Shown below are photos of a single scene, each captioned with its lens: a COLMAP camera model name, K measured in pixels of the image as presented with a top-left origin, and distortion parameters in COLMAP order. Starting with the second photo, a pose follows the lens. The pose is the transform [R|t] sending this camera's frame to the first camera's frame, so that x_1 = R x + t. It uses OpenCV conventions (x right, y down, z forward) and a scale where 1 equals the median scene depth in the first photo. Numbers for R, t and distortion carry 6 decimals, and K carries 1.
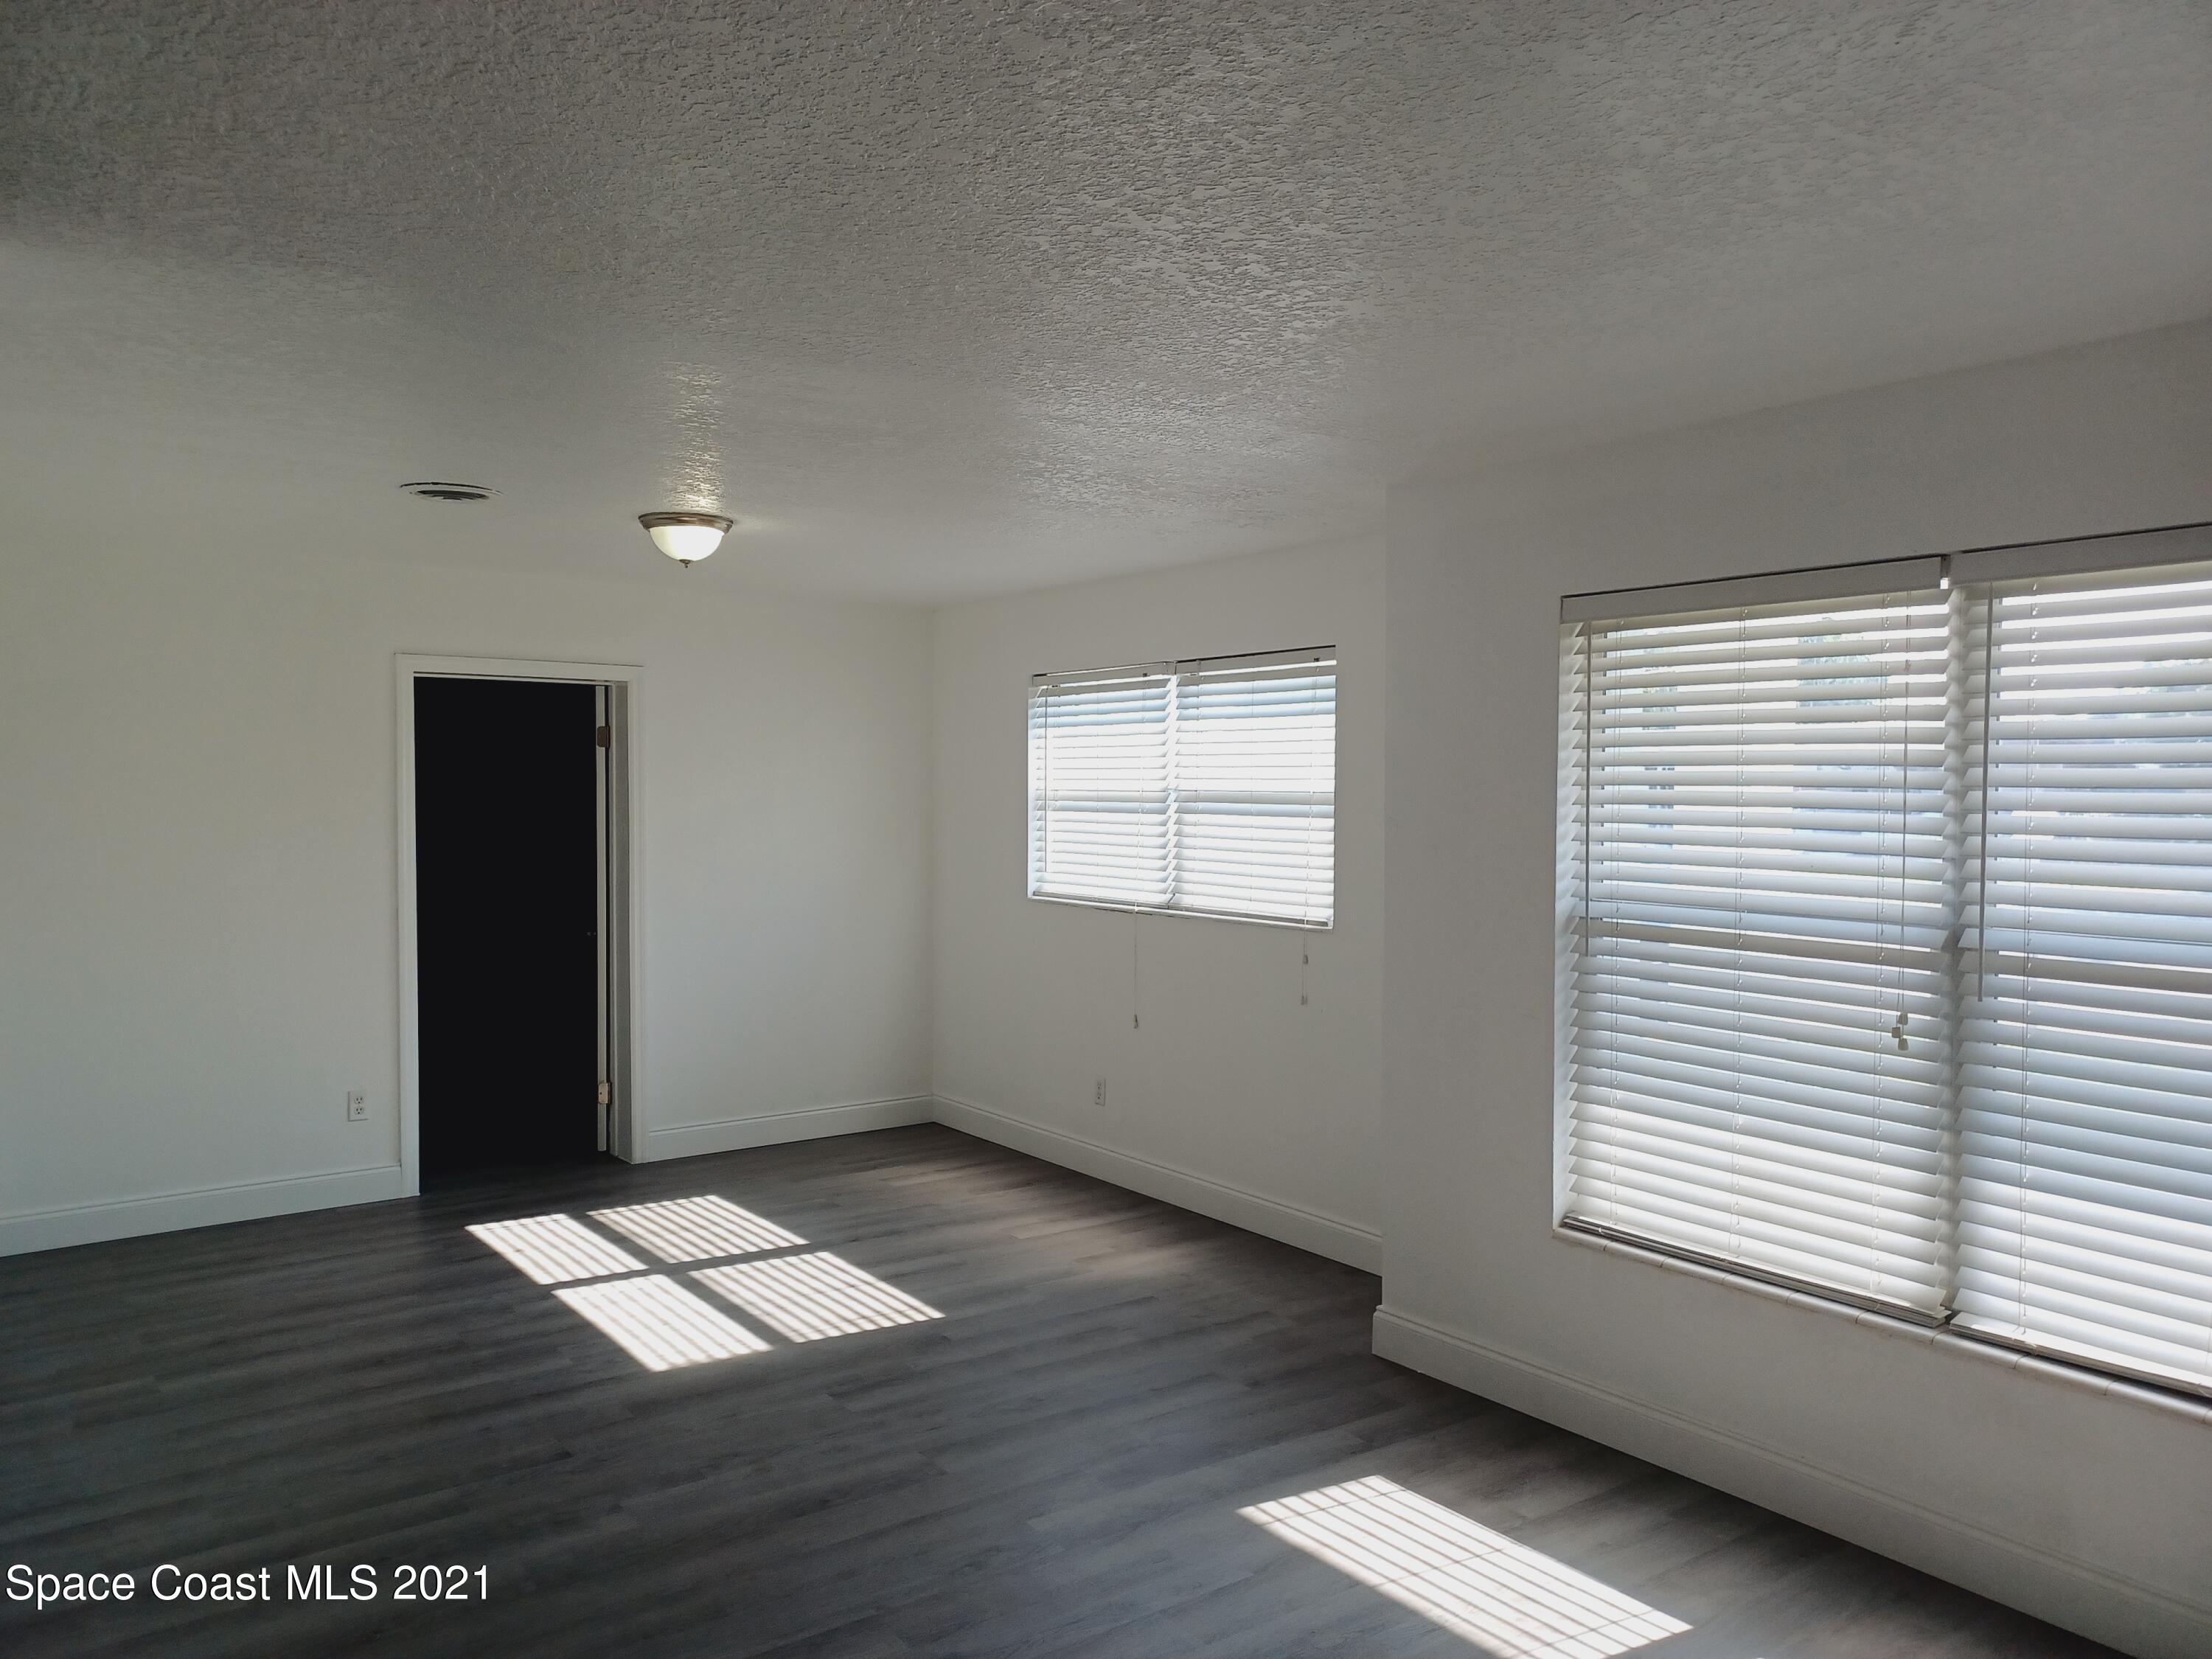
lens RADIAL K [[1599.4, 0, 1109.3], [0, 1599.4, 829.3], [0, 0, 1]] dist [0.033600, 0.002628]
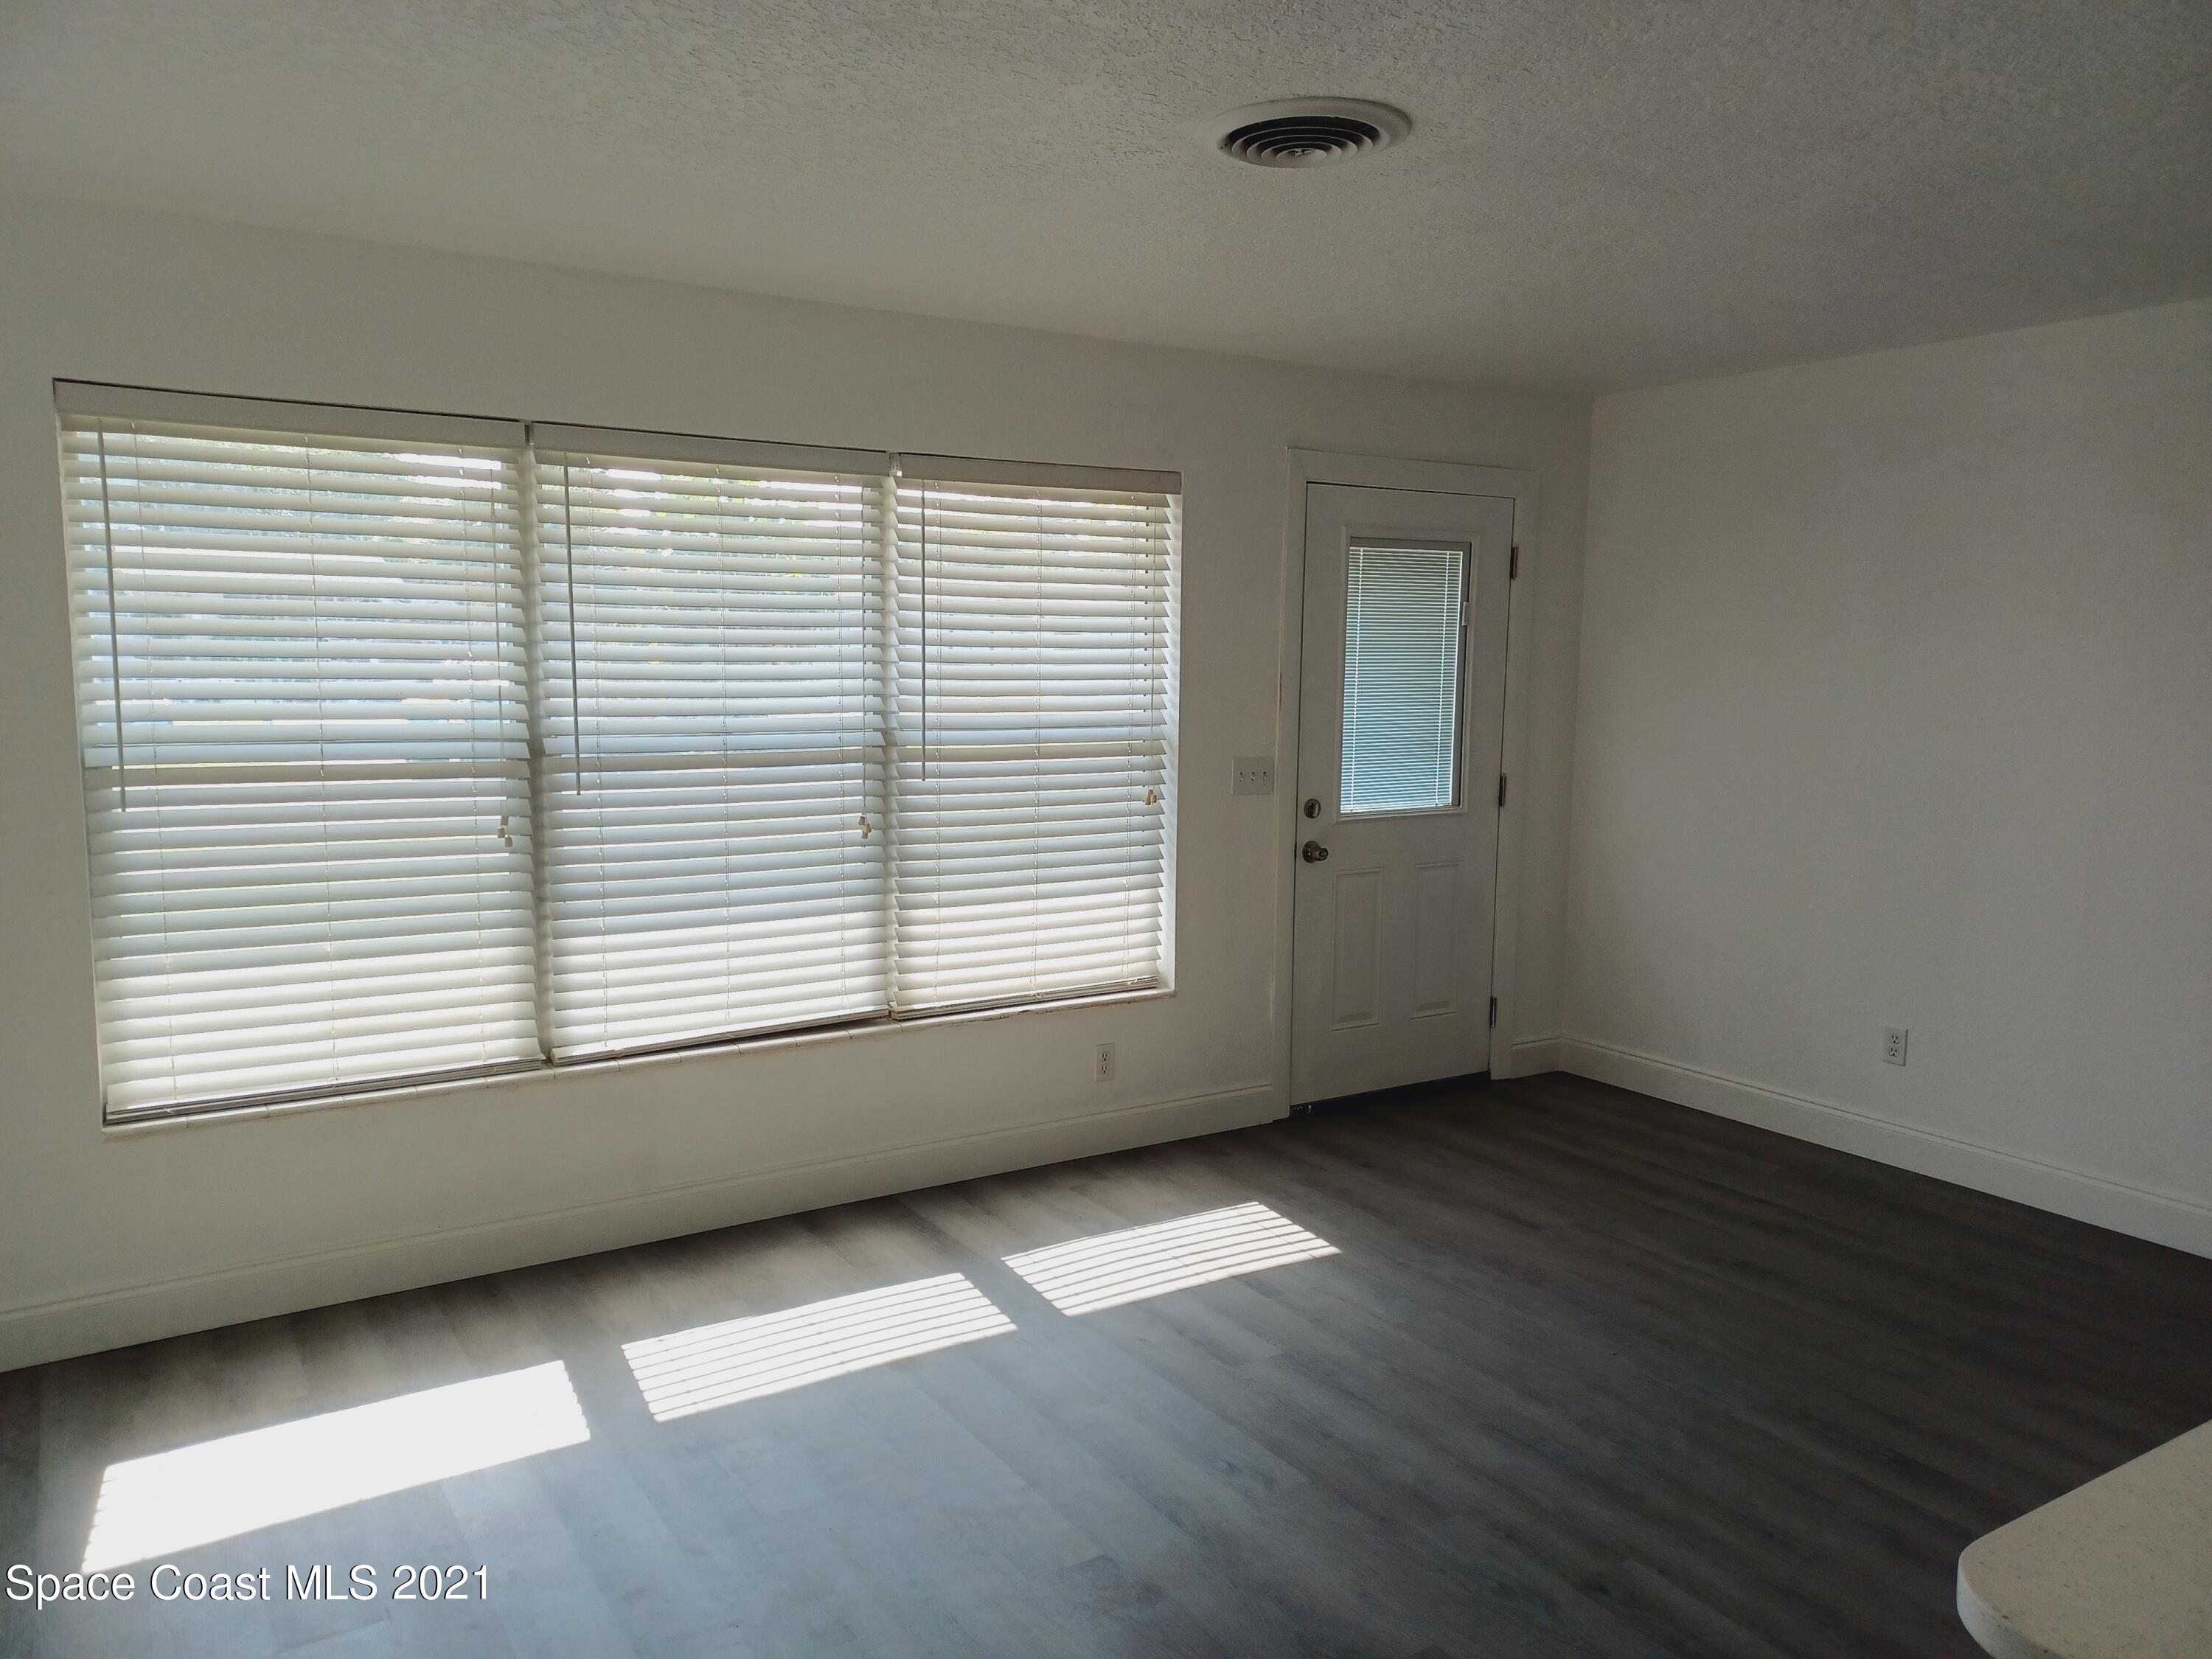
lens RADIAL K [[1599.4, 0, 1109.3], [0, 1599.4, 829.3], [0, 0, 1]] dist [0.033600, 0.002628]
pose [[0.083850, -0.136511, 0.987084, -0.620360], [0.006660, 0.990627, 0.136435, -0.032254], [-0.996456, -0.004866, 0.083973, 0.466975]]
